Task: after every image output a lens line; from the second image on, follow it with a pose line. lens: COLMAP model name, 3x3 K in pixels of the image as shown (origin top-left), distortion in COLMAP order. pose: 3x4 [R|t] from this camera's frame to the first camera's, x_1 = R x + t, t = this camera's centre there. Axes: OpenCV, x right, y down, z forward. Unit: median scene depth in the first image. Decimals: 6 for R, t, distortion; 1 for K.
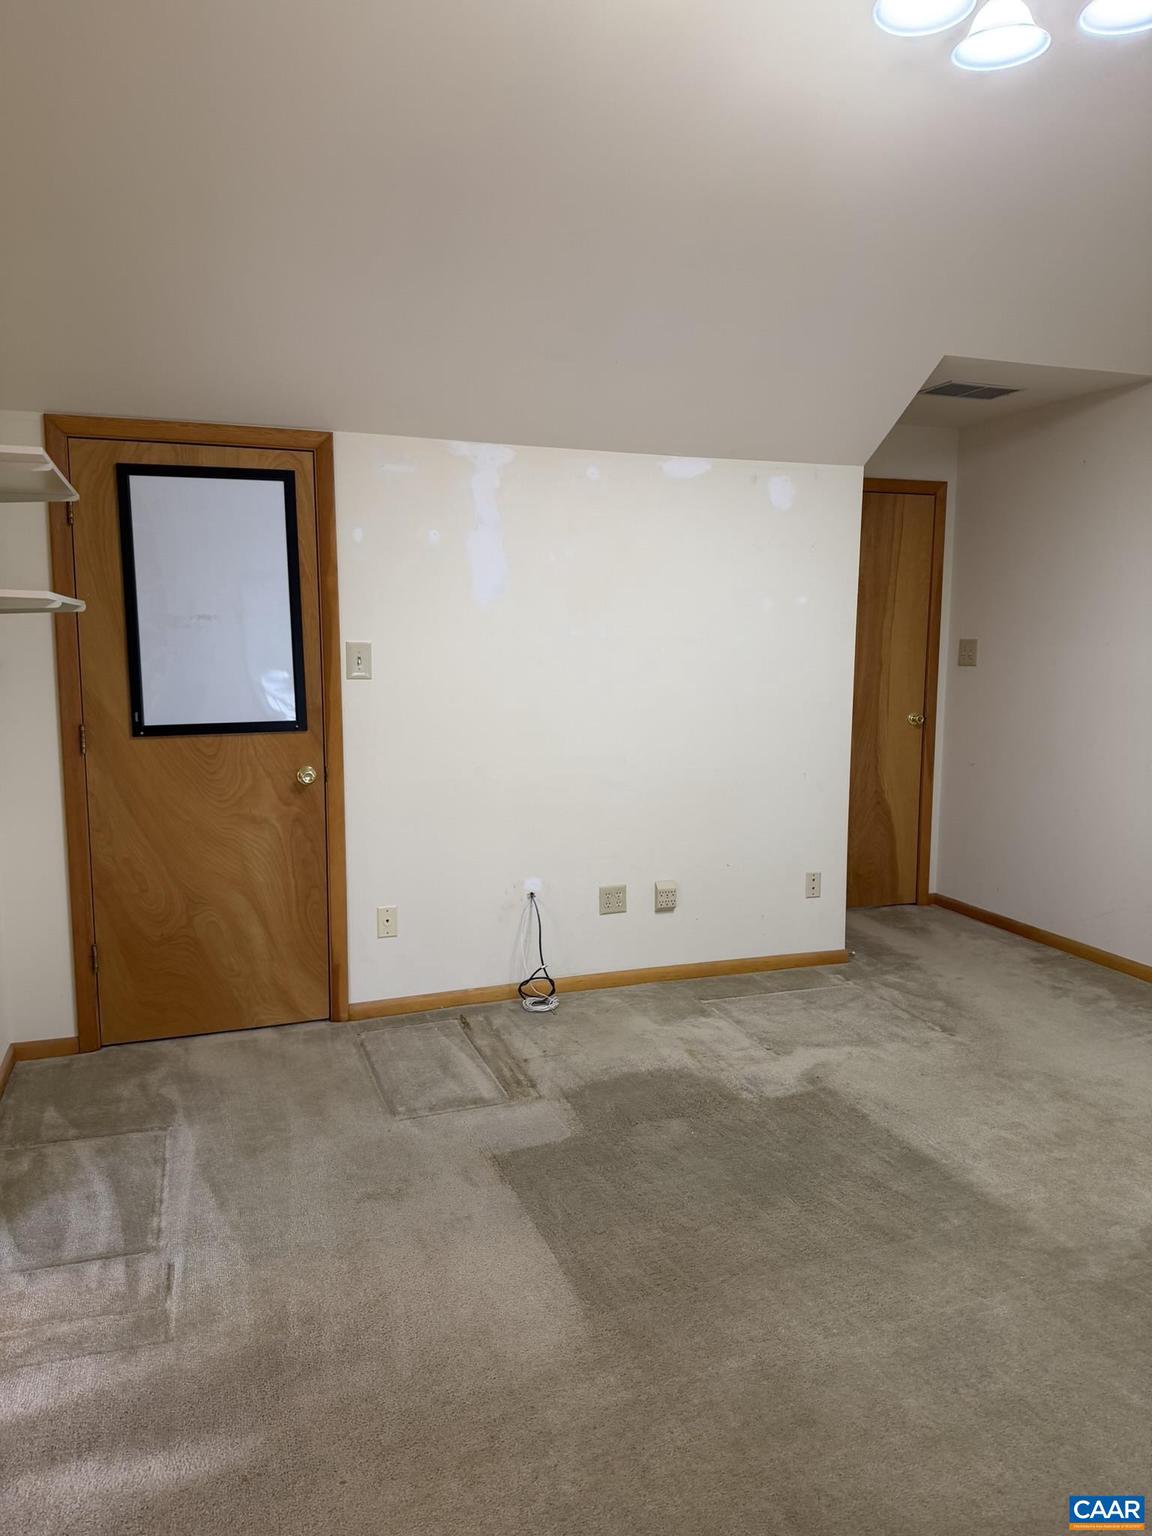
lens RADIAL K [[1085.8, 0, 578.3], [0, 1085.8, 767.8], [0, 0, 1]] dist [0.013887, -0.018518]
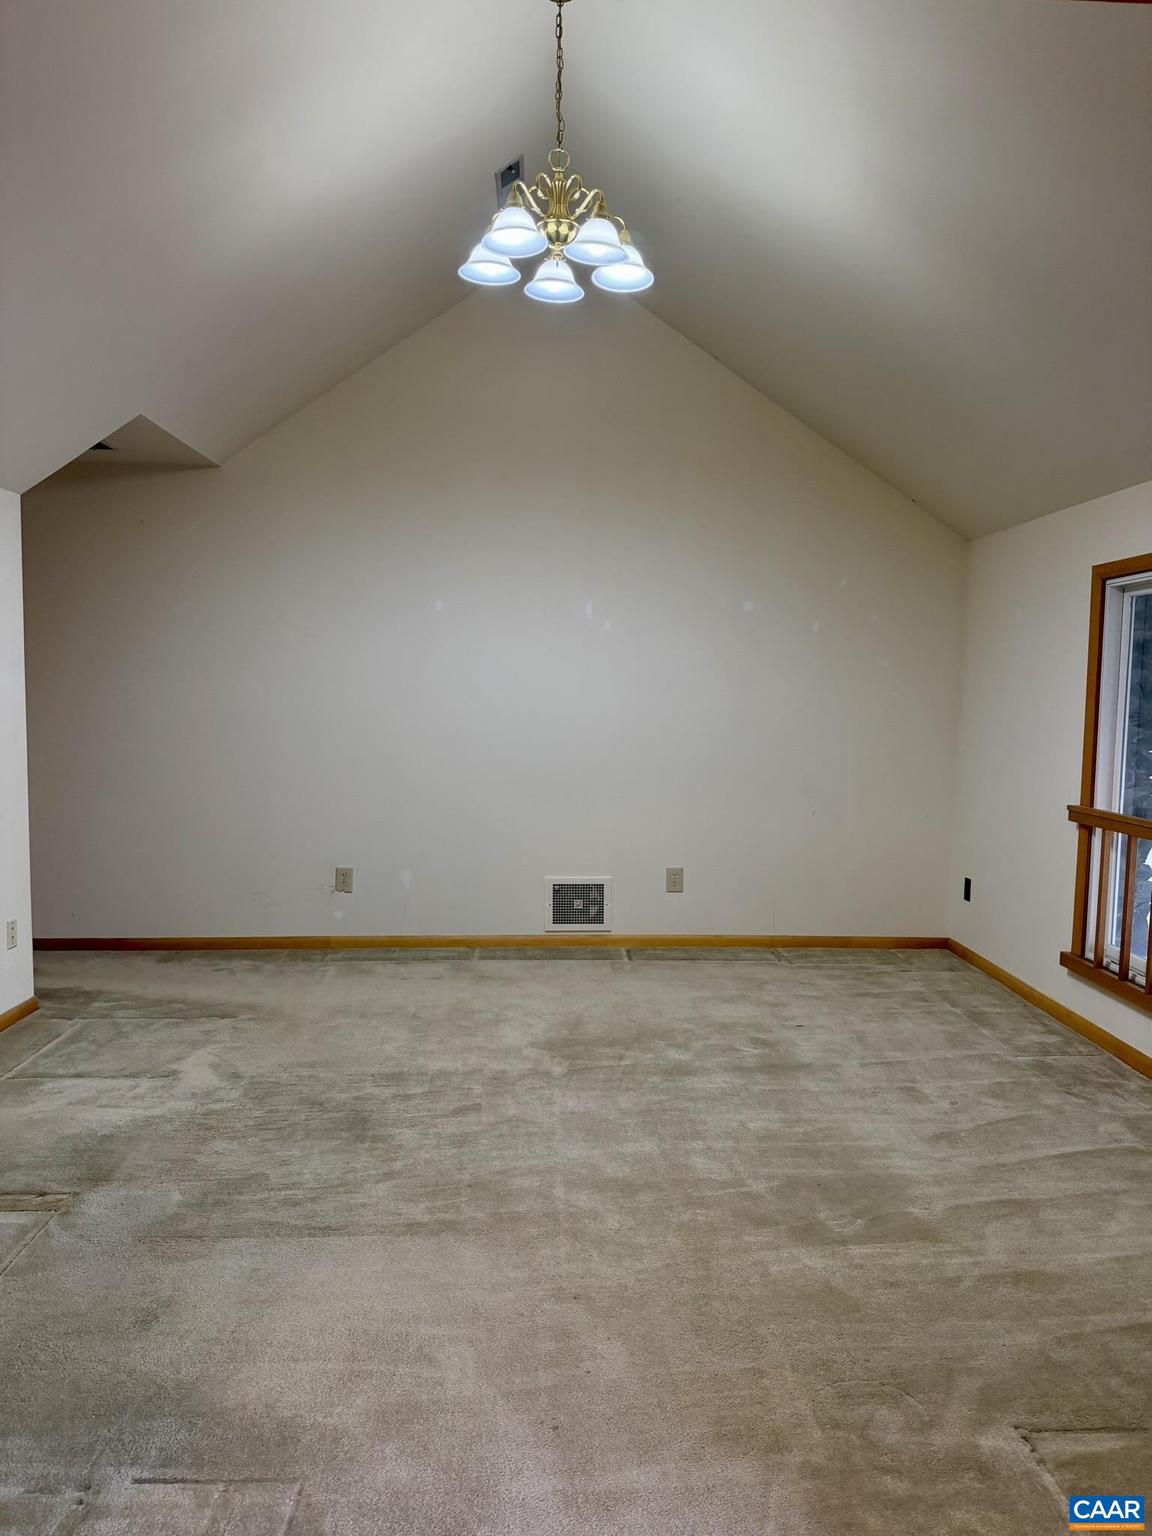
lens RADIAL K [[1085.8, 0, 578.4], [0, 1085.8, 769.2], [0, 0, 1]] dist [0.013887, -0.018518]
pose [[0.310233, -0.076525, 0.947575, -0.599289], [0.117306, 0.992219, 0.041725, -0.018370], [-0.943395, 0.098212, 0.316796, 0.266228]]
